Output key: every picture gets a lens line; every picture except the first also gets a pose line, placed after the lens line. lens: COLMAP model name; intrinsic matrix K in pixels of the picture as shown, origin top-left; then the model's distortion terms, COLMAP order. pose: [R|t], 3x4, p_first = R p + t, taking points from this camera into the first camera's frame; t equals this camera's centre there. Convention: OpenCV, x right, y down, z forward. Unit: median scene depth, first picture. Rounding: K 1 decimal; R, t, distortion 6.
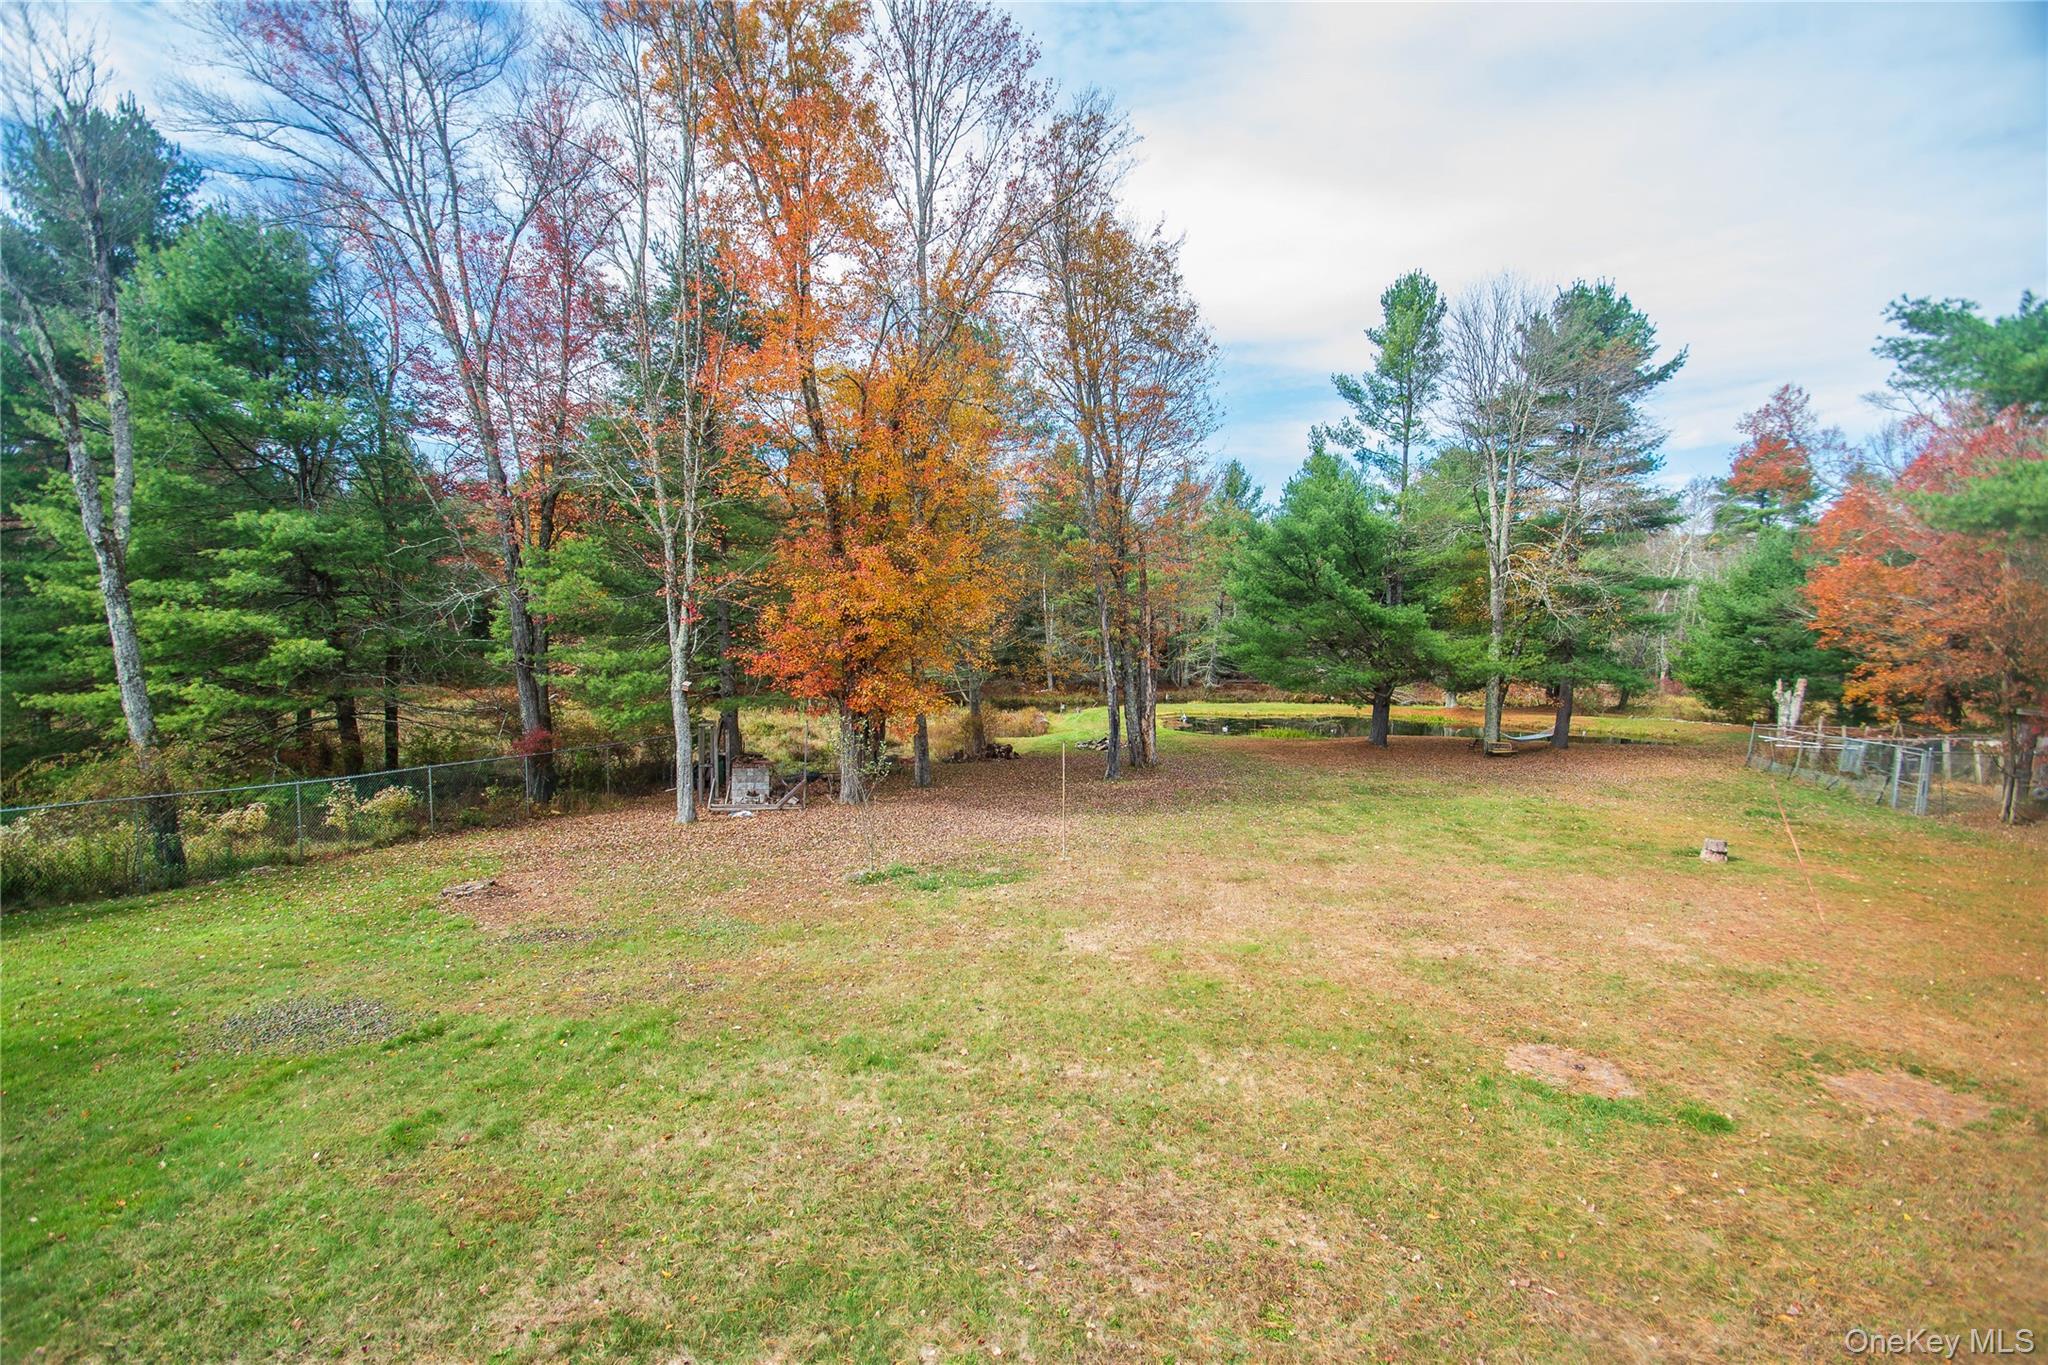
lens RADIAL K [[893.3, 0, 1025.0], [0, 893.3, 679.9], [0, 0, 1]] dist [0.021476, -0.000210]
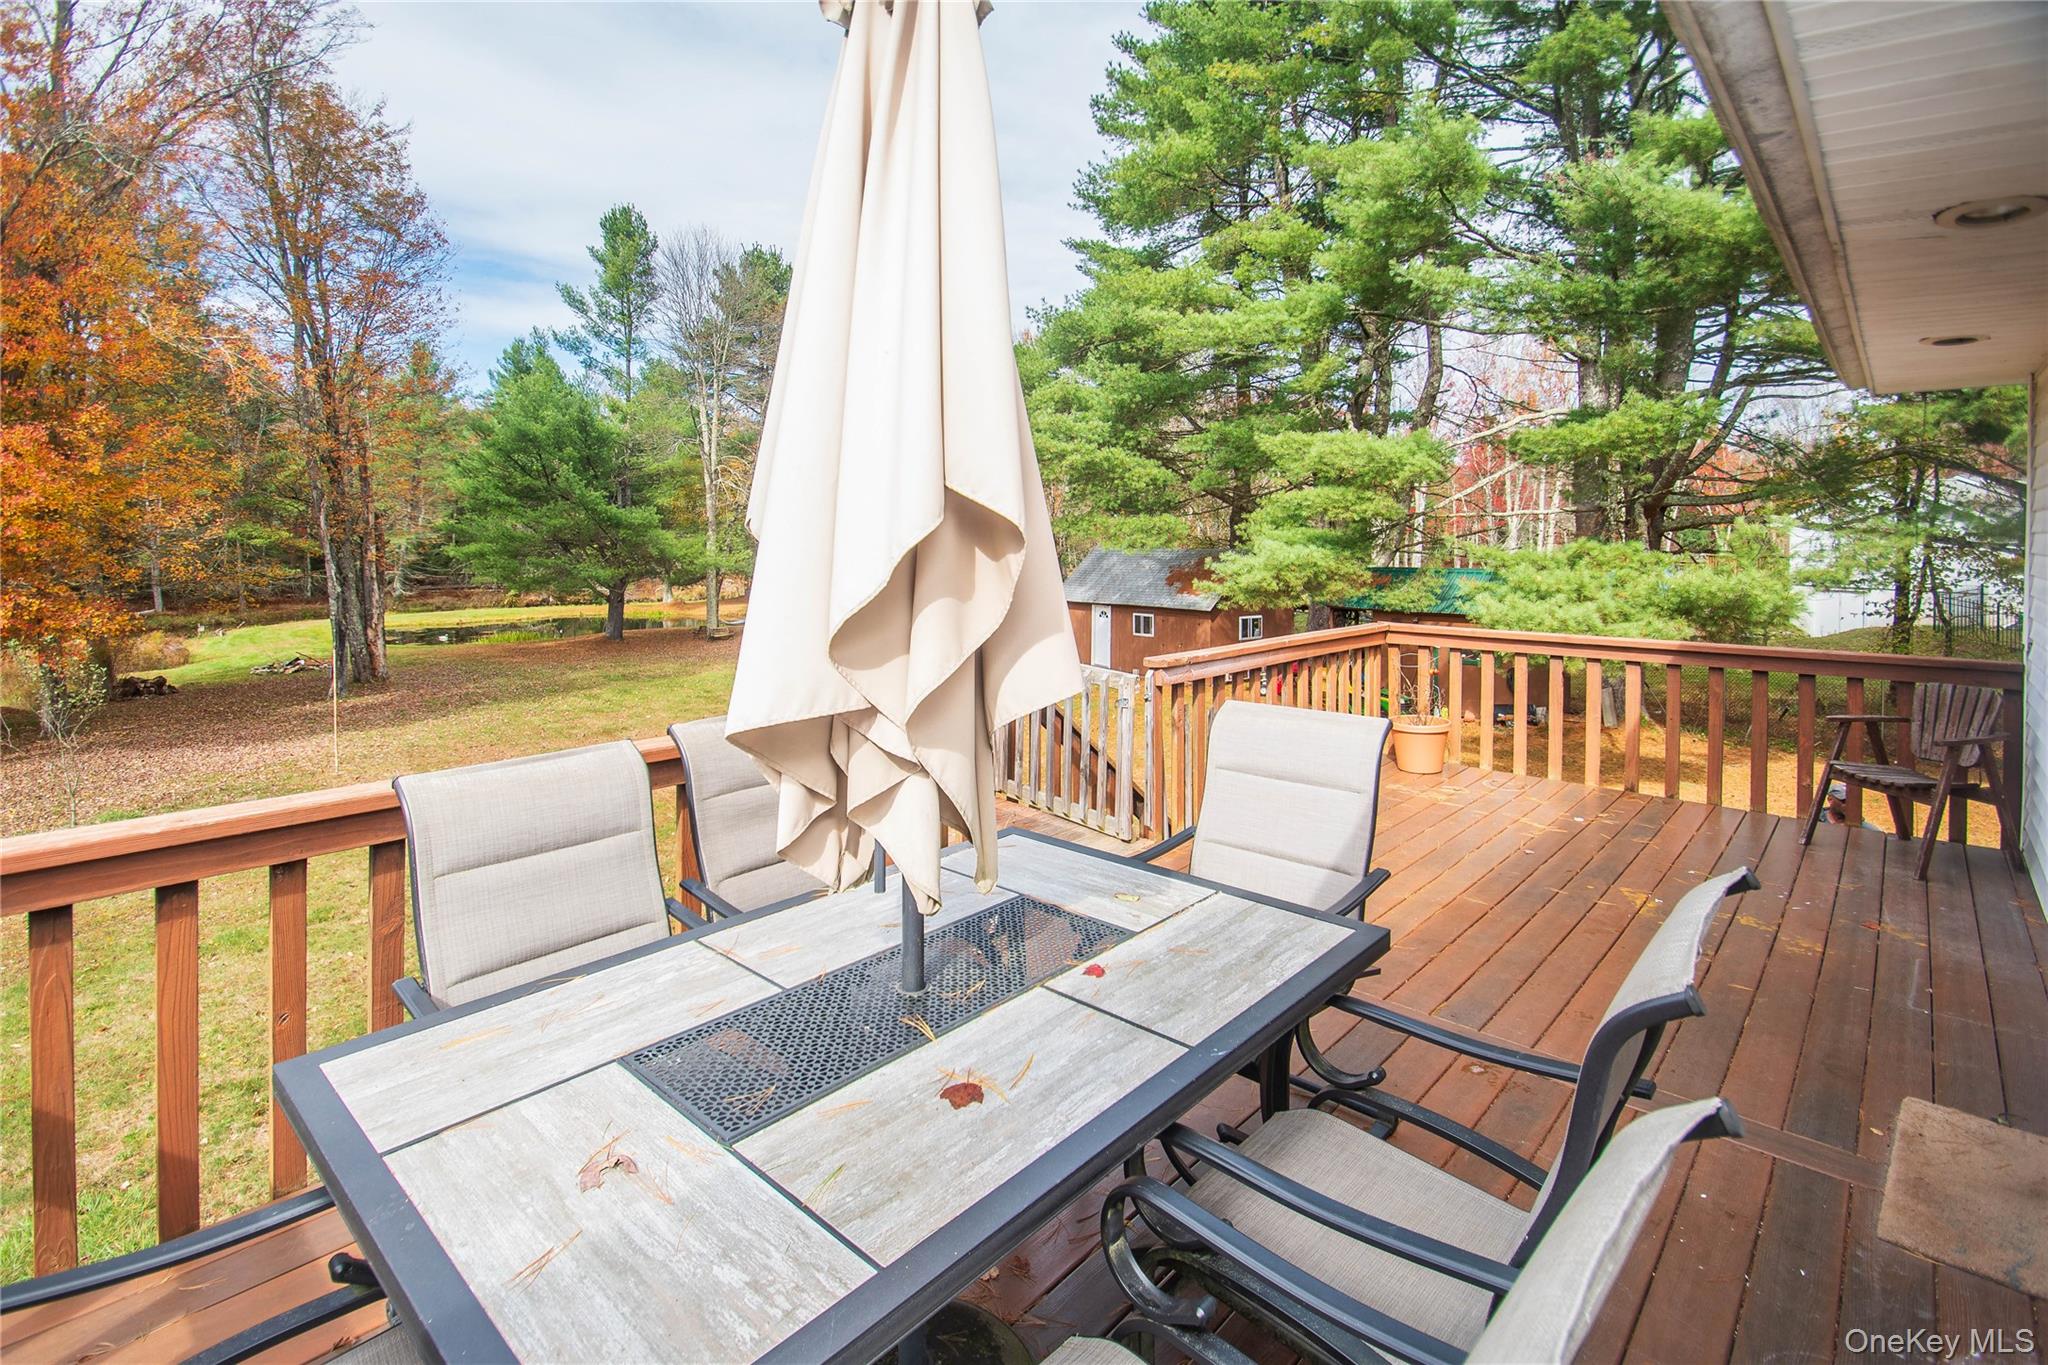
lens RADIAL K [[946.5, 0, 1017.6], [0, 946.5, 686.4], [0, 0, 1]] dist [-0.006146, -0.000714]
pose [[0.682572, -0.119044, 0.721057, -0.126012], [0.038832, 0.991158, 0.126877, 0.006264], [-0.729786, -0.058602, 0.681160, -0.150710]]
